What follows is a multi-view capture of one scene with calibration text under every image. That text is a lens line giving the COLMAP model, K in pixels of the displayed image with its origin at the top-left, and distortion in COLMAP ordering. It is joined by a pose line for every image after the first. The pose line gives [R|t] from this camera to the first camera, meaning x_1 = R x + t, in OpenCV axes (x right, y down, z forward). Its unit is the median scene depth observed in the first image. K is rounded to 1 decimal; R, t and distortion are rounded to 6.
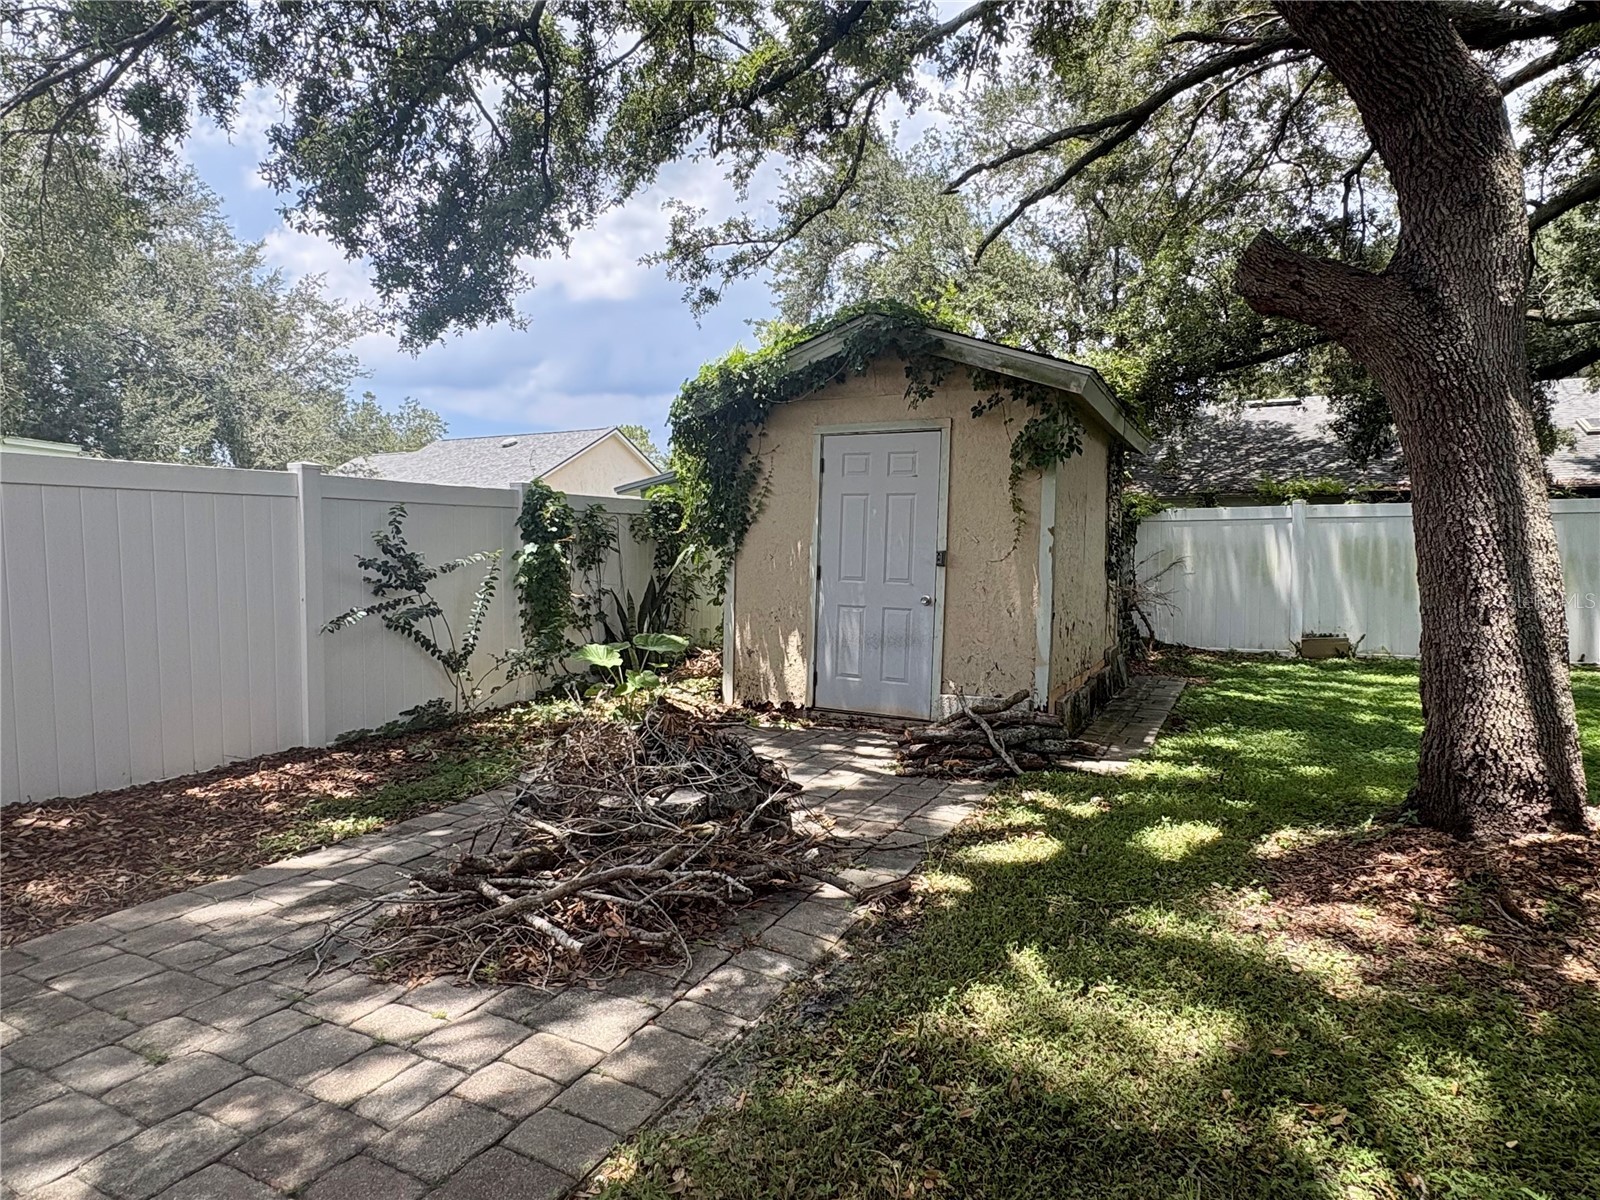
lens RADIAL K [[883.5, 0, 800.0], [0, 883.5, 600.0], [0, 0, 1]] dist [-0.004383, -0.000478]
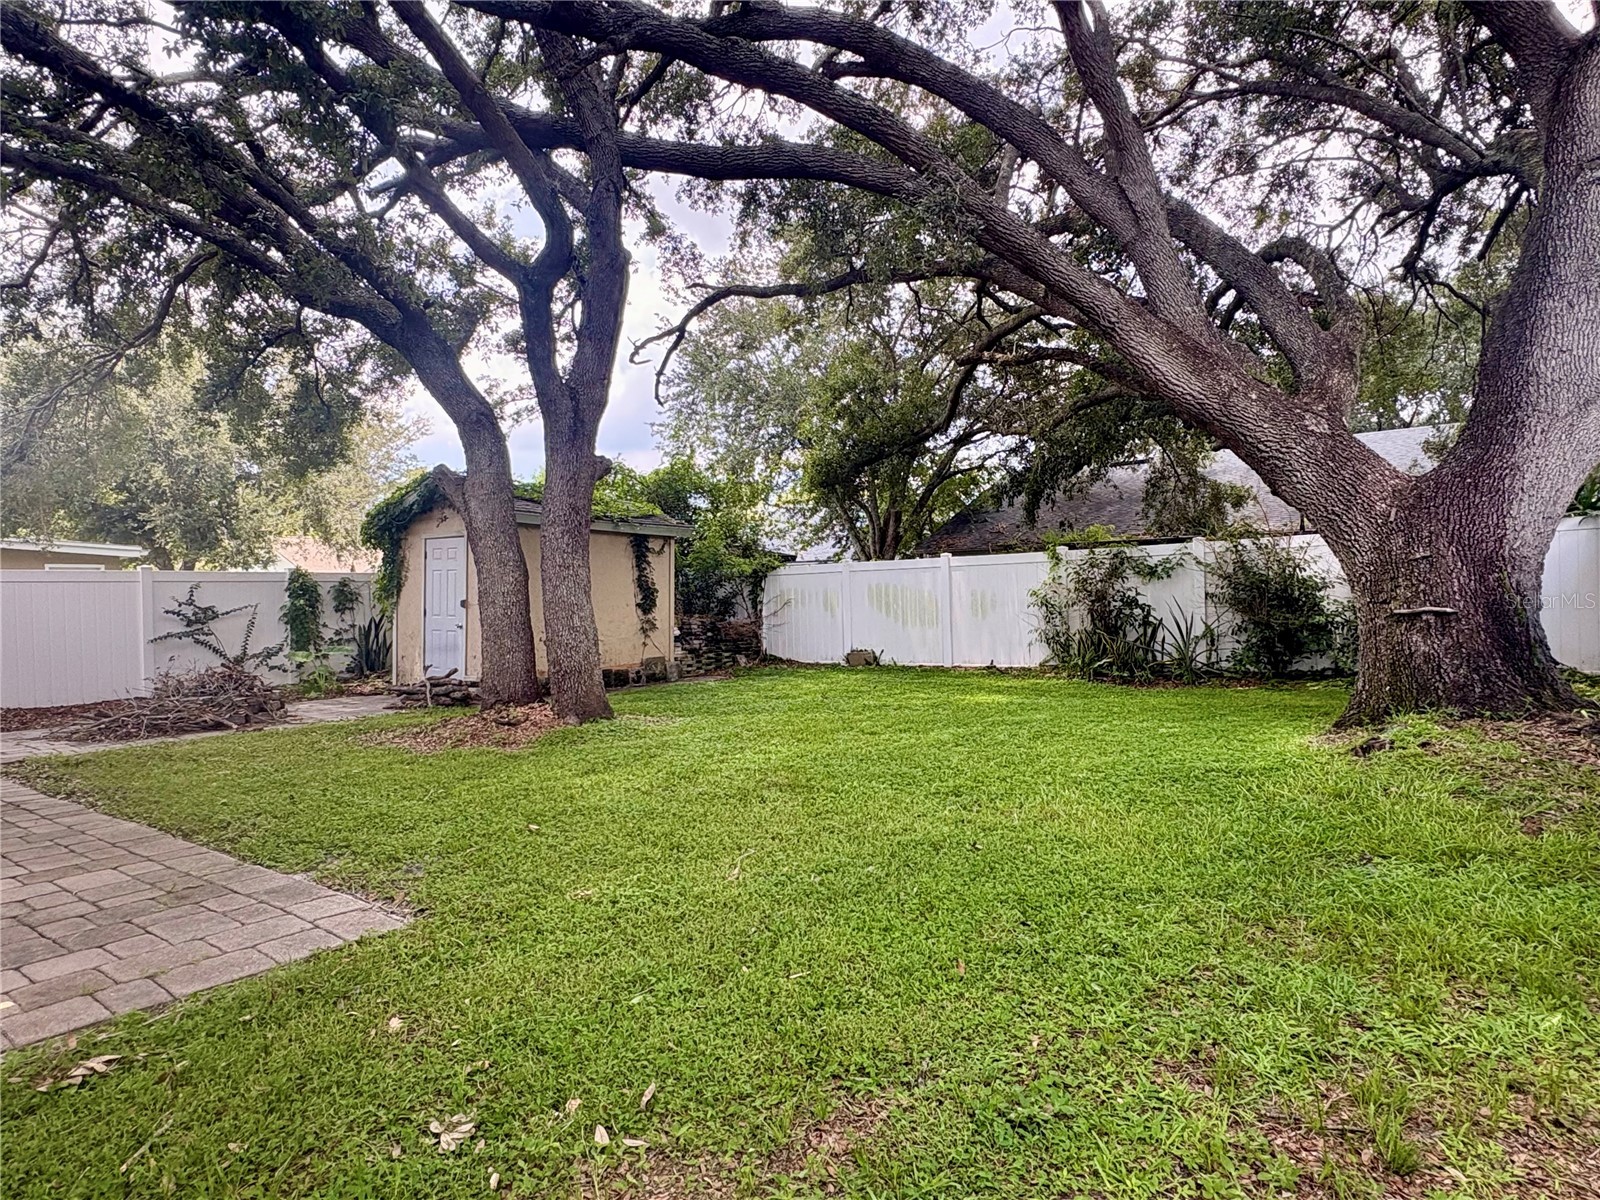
lens RADIAL K [[883.5, 0, 800.0], [0, 883.5, 600.0], [0, 0, 1]] dist [-0.004383, -0.000478]
pose [[0.986331, -0.020722, -0.163469, 1.065450], [0.011927, 0.998437, -0.054604, 0.051758], [0.164345, 0.051908, 0.985036, -0.678994]]
